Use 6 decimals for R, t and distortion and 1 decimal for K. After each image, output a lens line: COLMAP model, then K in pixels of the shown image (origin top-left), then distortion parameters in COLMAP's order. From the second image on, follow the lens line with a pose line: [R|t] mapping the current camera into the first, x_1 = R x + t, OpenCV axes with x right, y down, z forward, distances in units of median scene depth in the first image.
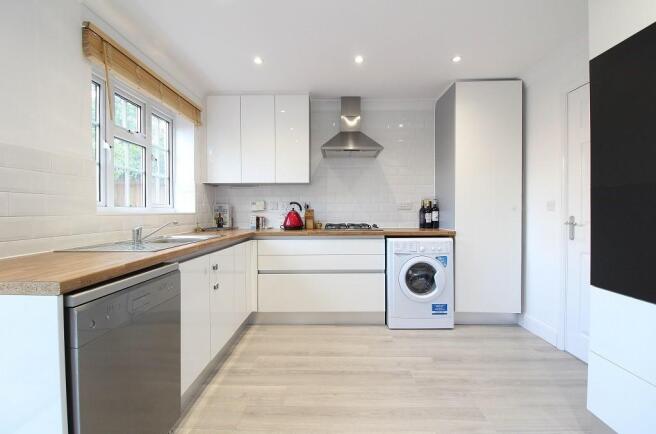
lens RADIAL K [[303.8, 0, 328.0], [0, 303.8, 217.0], [0, 0, 1]] dist [-0.014938, -0.000628]
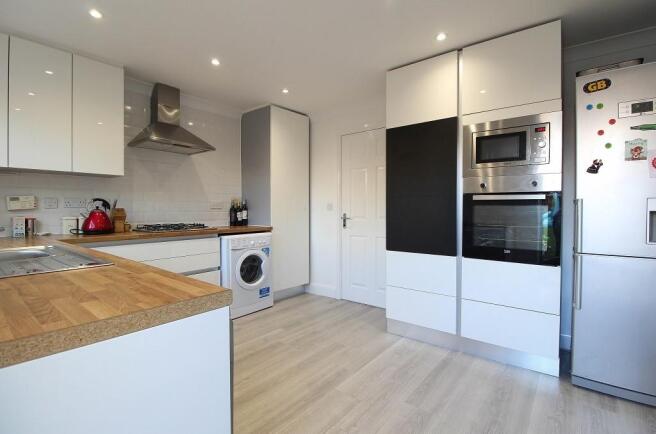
lens RADIAL K [[303.8, 0, 328.0], [0, 303.8, 217.0], [0, 0, 1]] dist [-0.014938, -0.000628]
pose [[0.610408, -0.016756, 0.791910, -0.417757], [0.015496, 0.999838, 0.009210, -0.000041], [-0.791936, 0.006650, 0.610569, 0.067299]]
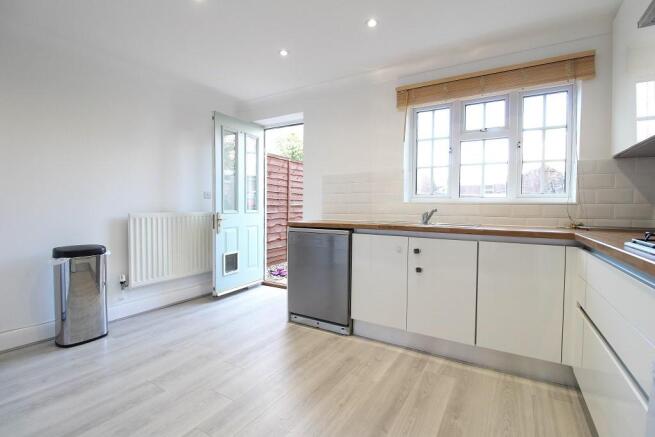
lens RADIAL K [[299.6, 0, 327.5], [0, 299.6, 218.5], [0, 0, 1]] dist [-0.001259, -0.000231]
pose [[-0.481335, 0.040675, -0.875593, 0.507597], [-0.020824, 0.998110, 0.057814, -0.005703], [0.876289, 0.046061, -0.479578, 0.875515]]
